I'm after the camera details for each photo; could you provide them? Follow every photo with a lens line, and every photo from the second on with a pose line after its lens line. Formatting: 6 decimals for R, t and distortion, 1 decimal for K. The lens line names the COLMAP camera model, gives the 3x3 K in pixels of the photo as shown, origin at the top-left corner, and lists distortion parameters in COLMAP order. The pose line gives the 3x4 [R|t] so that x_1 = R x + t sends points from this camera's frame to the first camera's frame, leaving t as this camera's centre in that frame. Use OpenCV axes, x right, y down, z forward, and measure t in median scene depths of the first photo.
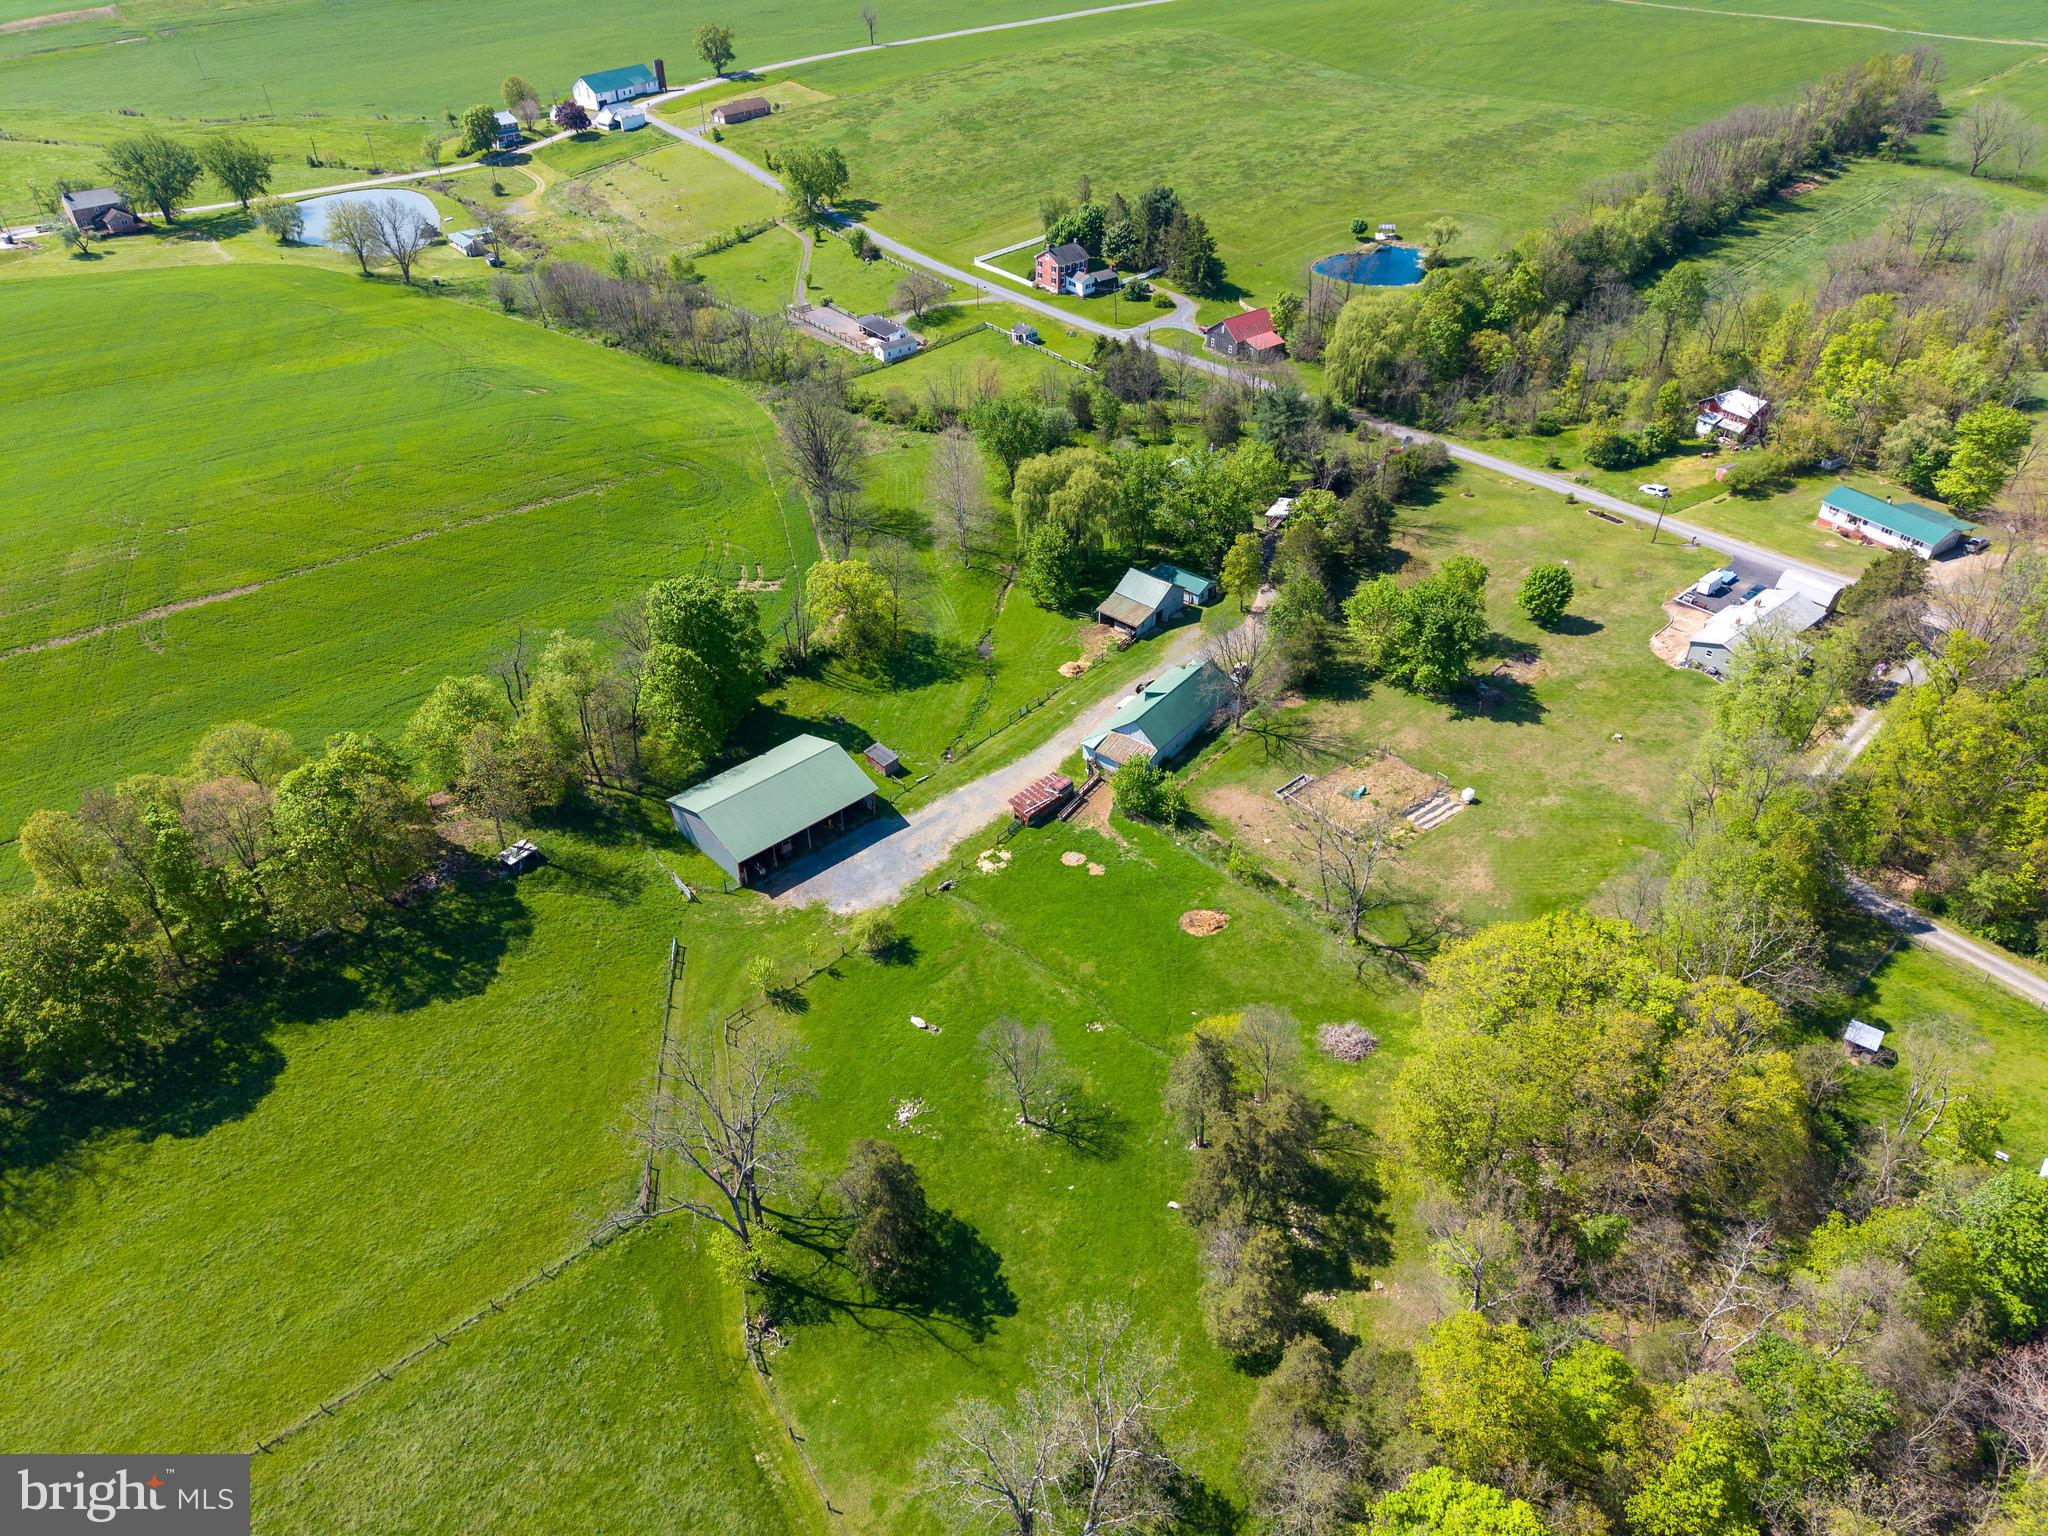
lens RADIAL K [[1378.5, 0, 1021.1], [0, 1378.5, 761.1], [0, 0, 1]] dist [0.024767, -0.023612]
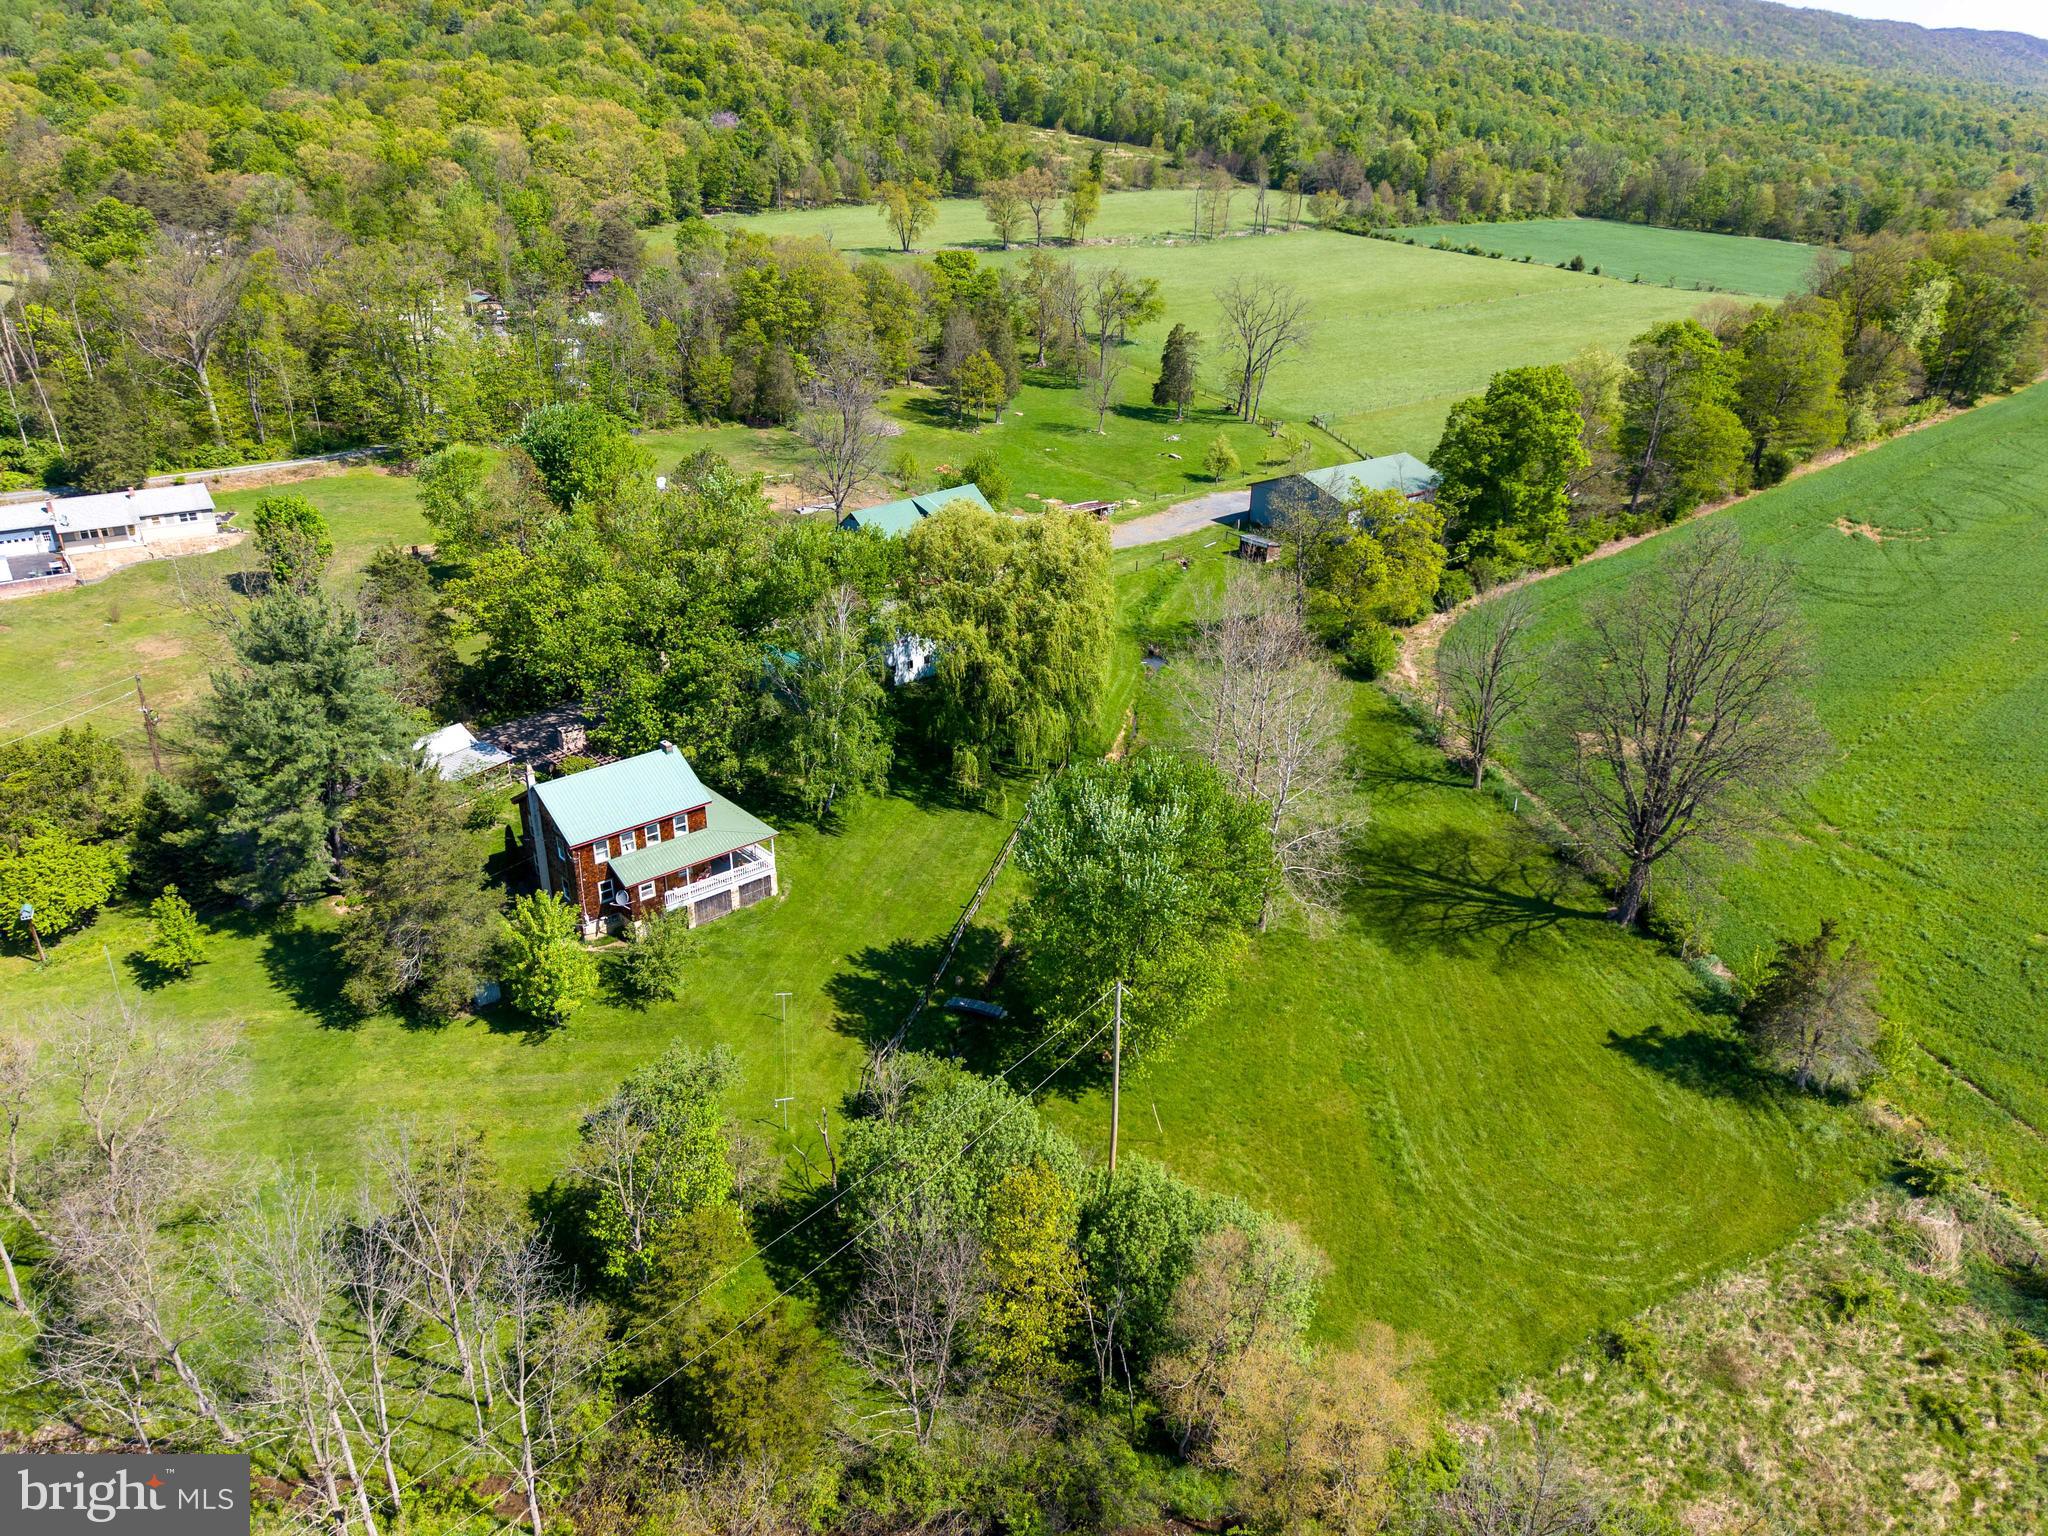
lens RADIAL K [[1378.5, 0, 1021.1], [0, 1378.5, 761.1], [0, 0, 1]] dist [0.024767, -0.023612]
pose [[-0.998318, -0.027641, 0.050968, 0.000970], [0.030966, 0.489004, 0.871732, -0.506471], [-0.049019, 0.871843, -0.487325, 1.117060]]
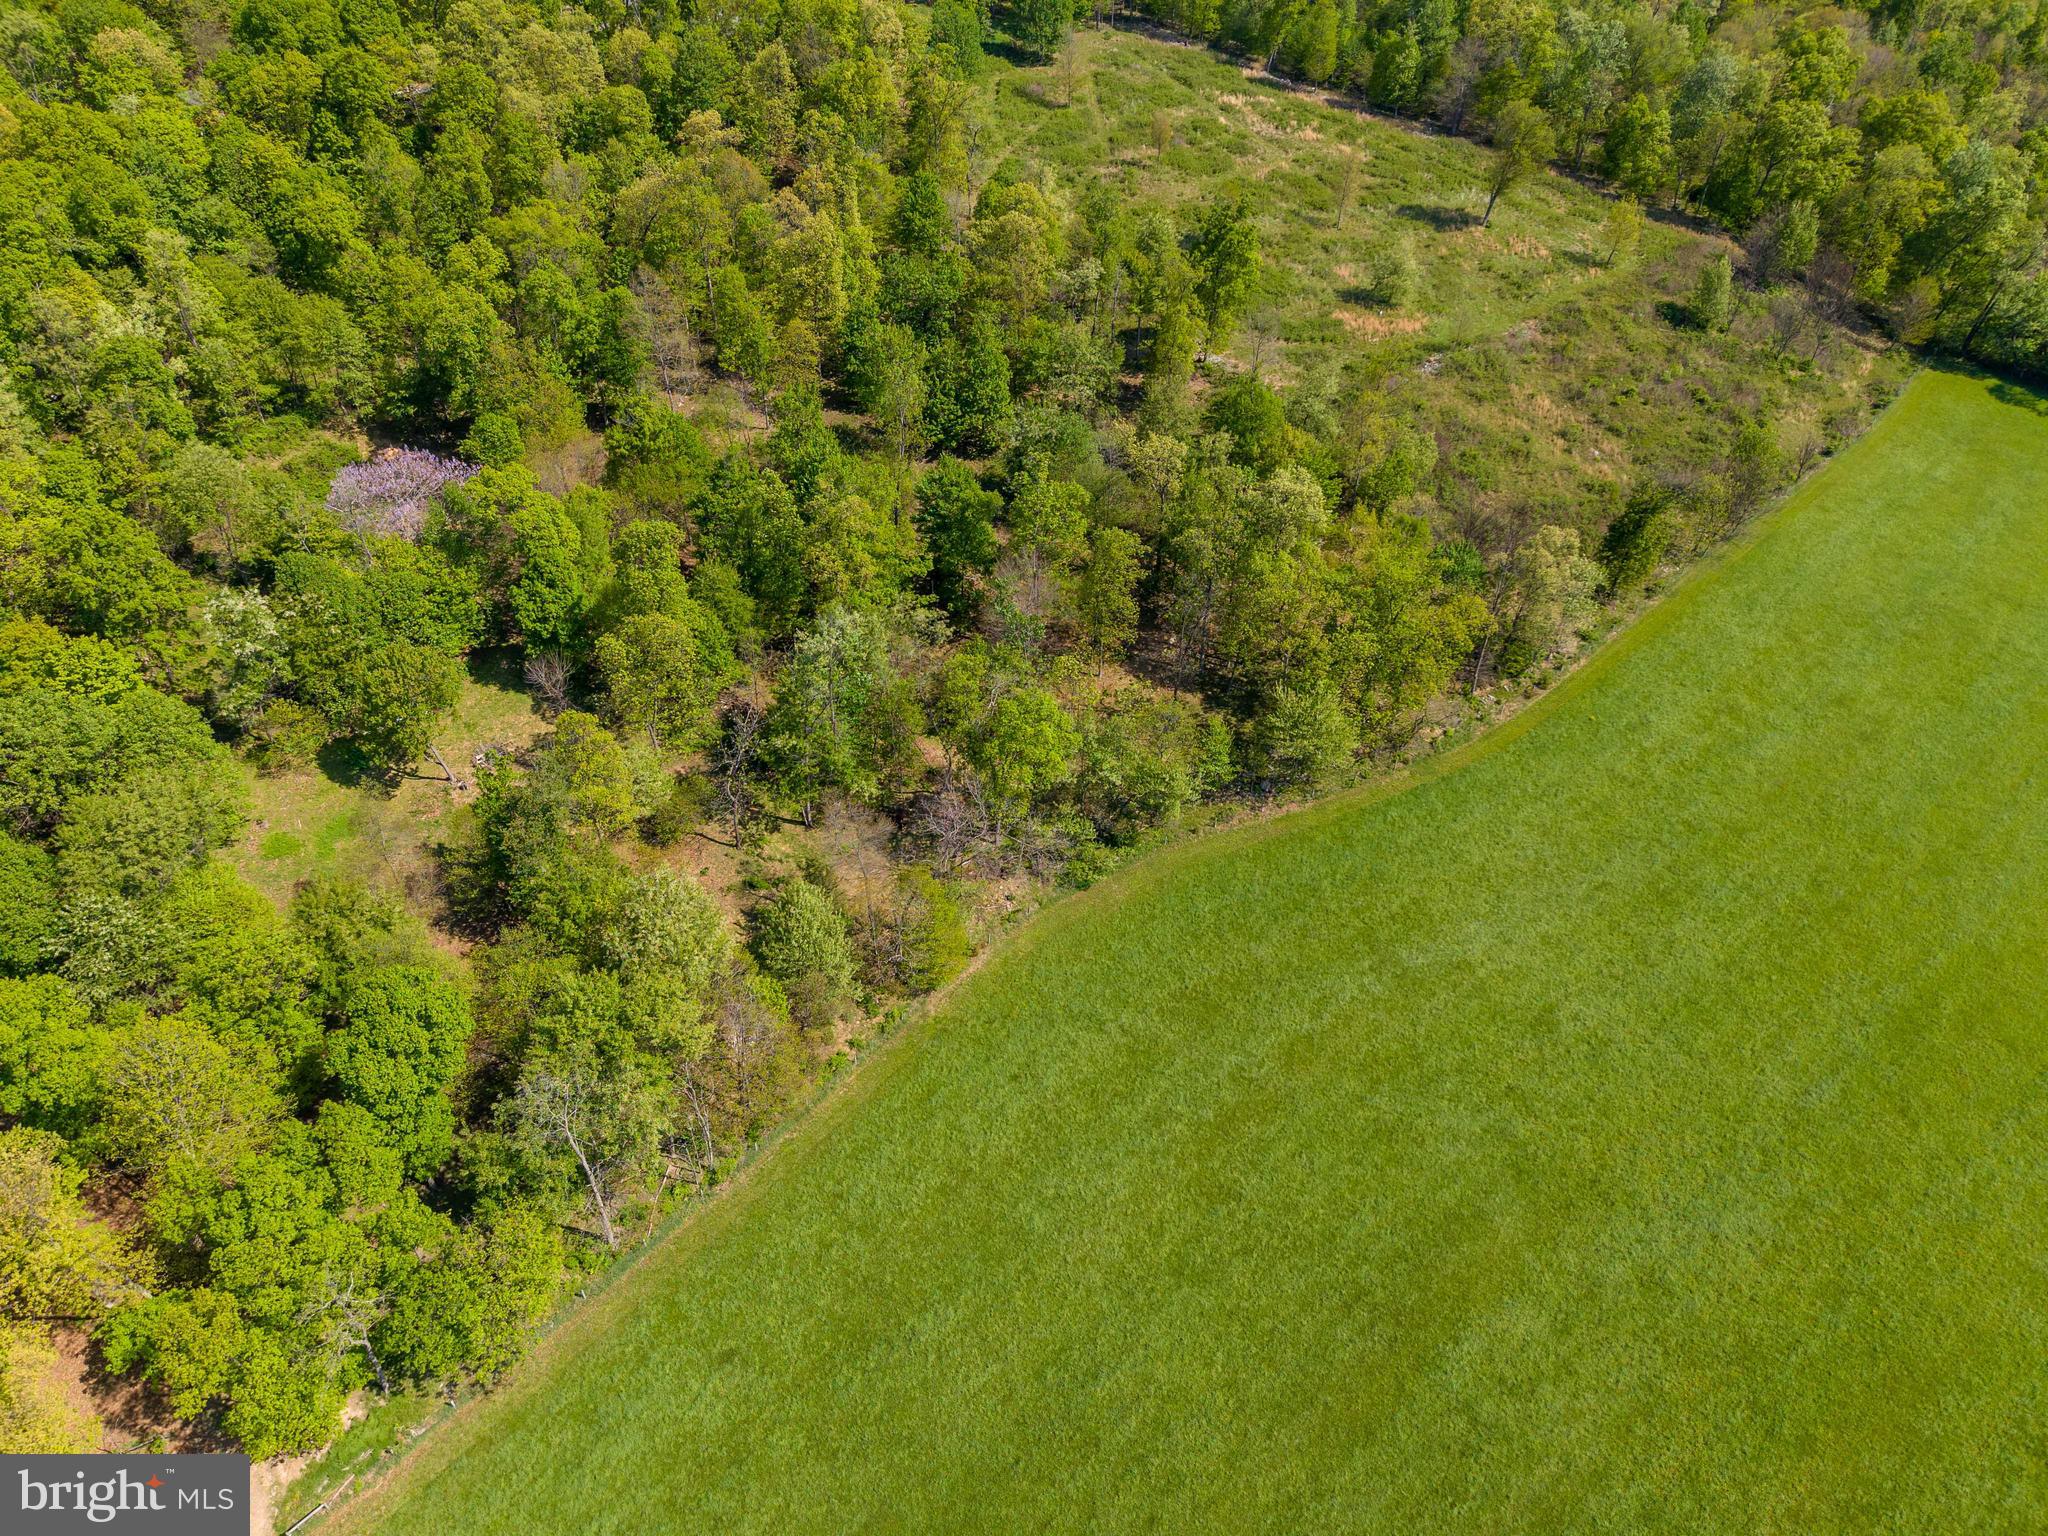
lens RADIAL K [[1378.5, 0, 1021.1], [0, 1378.5, 761.1], [0, 0, 1]] dist [0.024767, -0.023612]
pose [[-0.999874, 0.010959, 0.011456, 0.295072], [0.013934, 0.262754, 0.964762, 0.261282], [0.007562, 0.964801, -0.262873, -0.388559]]
